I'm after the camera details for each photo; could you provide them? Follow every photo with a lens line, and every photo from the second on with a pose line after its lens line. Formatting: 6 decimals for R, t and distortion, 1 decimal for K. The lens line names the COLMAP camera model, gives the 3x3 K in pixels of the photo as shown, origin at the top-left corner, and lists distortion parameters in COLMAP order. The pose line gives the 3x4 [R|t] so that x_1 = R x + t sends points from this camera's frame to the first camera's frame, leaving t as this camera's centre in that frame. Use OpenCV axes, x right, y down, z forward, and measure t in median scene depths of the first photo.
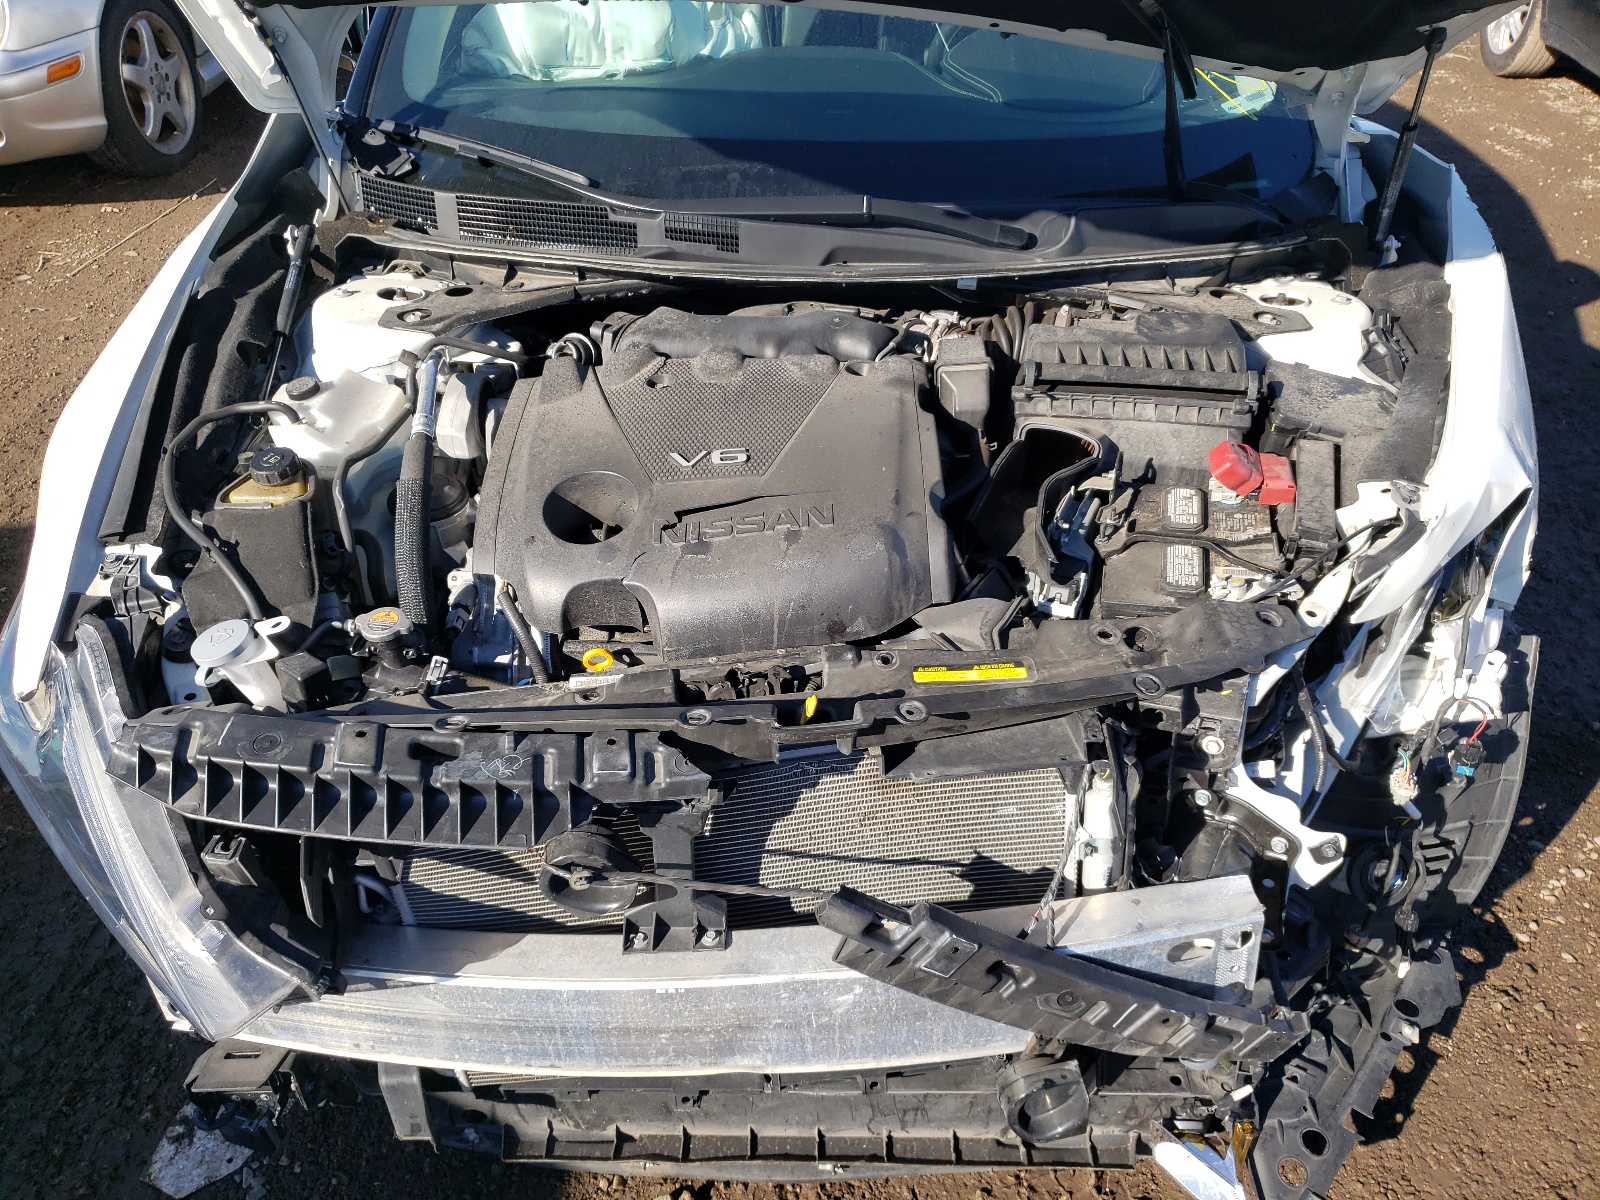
lens RADIAL K [[1209.8, 0, 808.5], [0, 1209.8, 602.4], [0, 0, 1]] dist [0.047915, -0.009530]
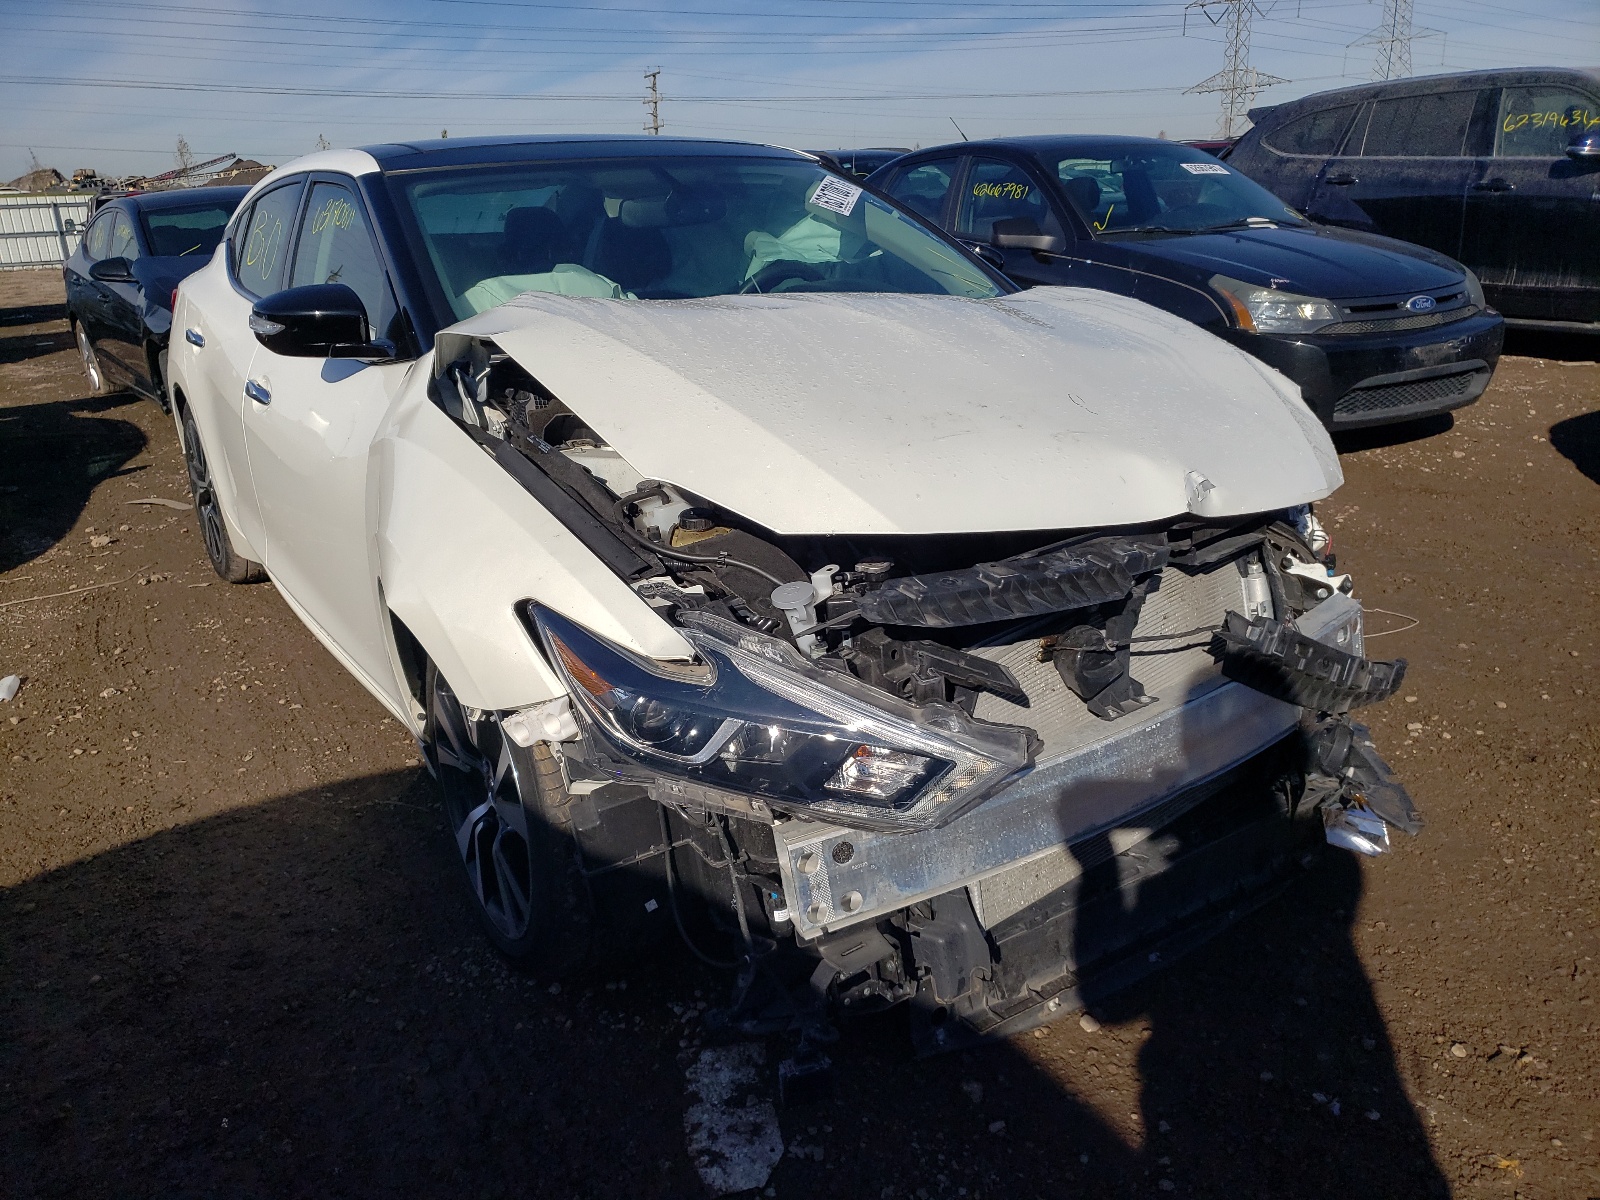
lens RADIAL K [[1194.9, 0, 799.5], [0, 1194.9, 605.9], [0, 0, 1]] dist [0.059127, 0.000708]
pose [[0.837174, -0.216501, 0.502263, -1.042569], [0.367638, 0.902666, -0.223687, 0.315044], [-0.404947, 0.371916, 0.835282, -0.096653]]
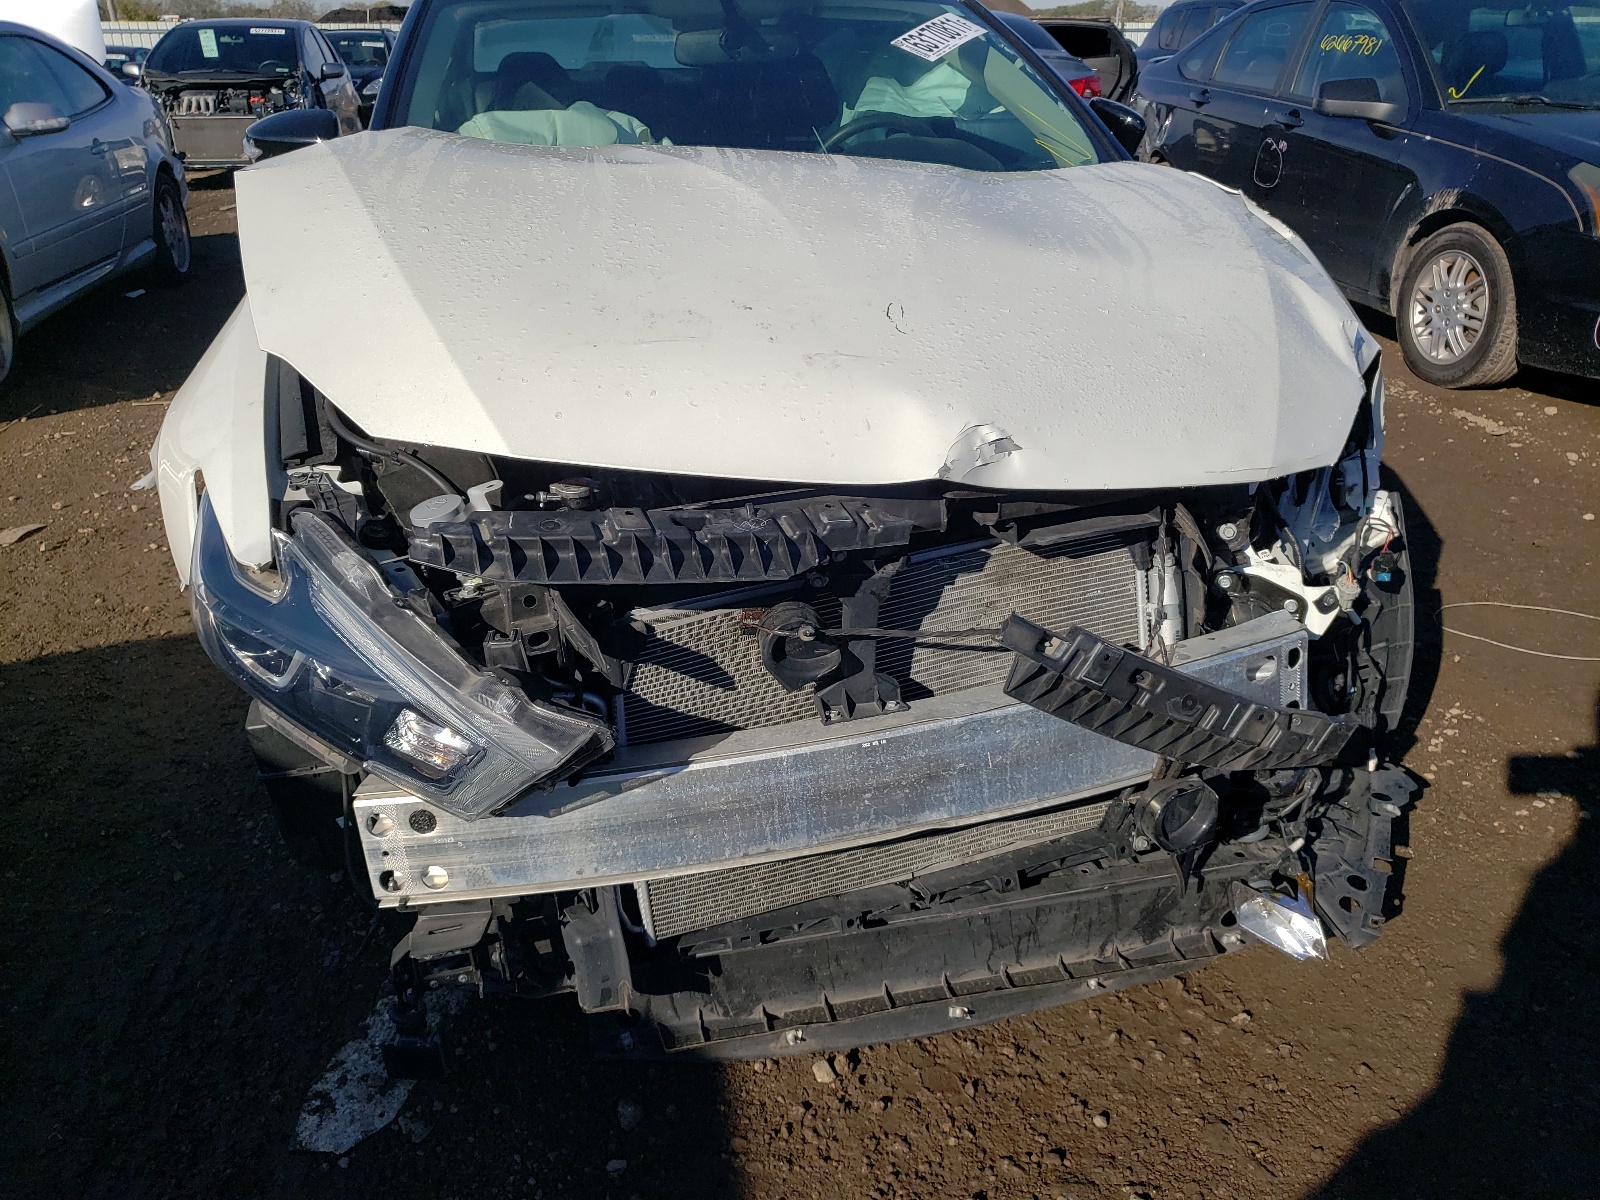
lens RADIAL K [[1209.8, 0, 795.9], [0, 1209.8, 586.2], [0, 0, 1]] dist [0.047915, -0.009530]
pose [[0.971505, -0.106137, 0.211925, -0.367631], [0.152943, 0.963792, -0.218432, 0.366730], [-0.181068, 0.244621, 0.952562, -0.111349]]
